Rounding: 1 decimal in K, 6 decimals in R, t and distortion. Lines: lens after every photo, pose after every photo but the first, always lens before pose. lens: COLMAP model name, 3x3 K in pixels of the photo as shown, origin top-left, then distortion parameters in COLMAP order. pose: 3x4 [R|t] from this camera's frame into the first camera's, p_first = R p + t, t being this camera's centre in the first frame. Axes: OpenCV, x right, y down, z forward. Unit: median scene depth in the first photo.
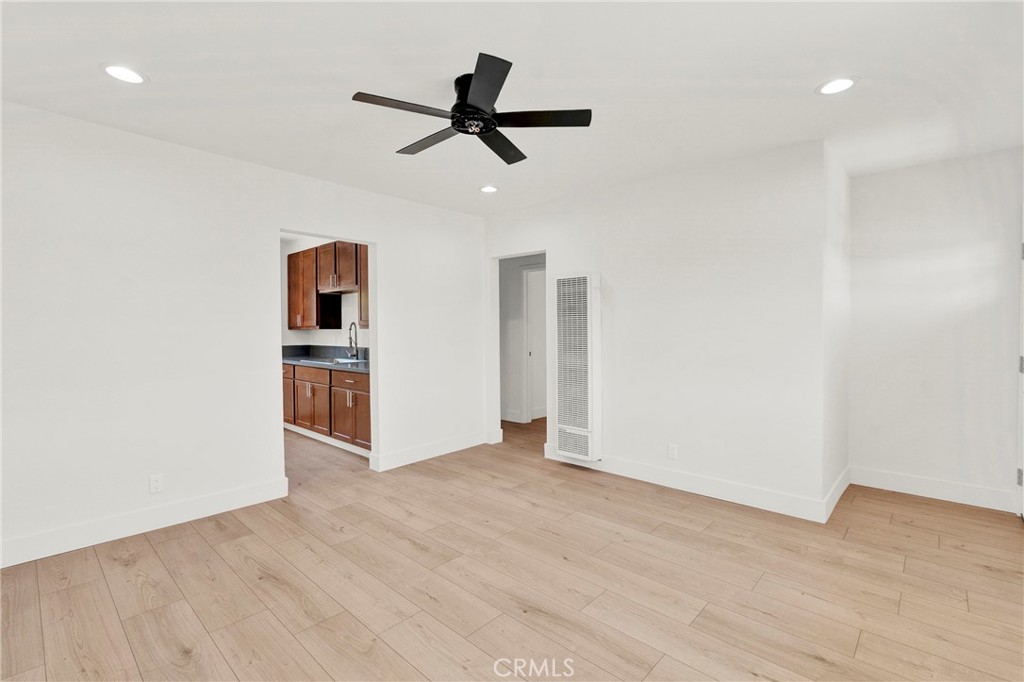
lens RADIAL K [[456.3, 0, 514.3], [0, 456.3, 334.7], [0, 0, 1]] dist [-0.000681, -0.000133]
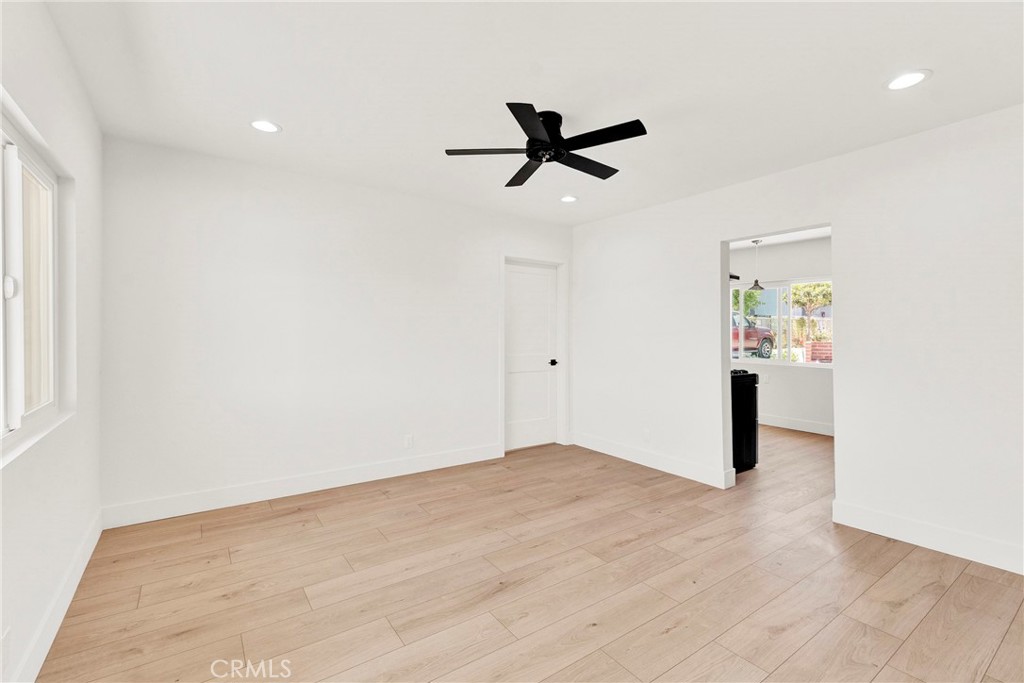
lens RADIAL K [[456.3, 0, 514.3], [0, 456.3, 335.2], [0, 0, 1]] dist [-0.000681, -0.000133]
pose [[-0.206558, 0.004619, -0.978423, 0.874938], [-0.016862, 0.999824, 0.008279, -0.013813], [0.978289, 0.018208, -0.206444, 0.978281]]
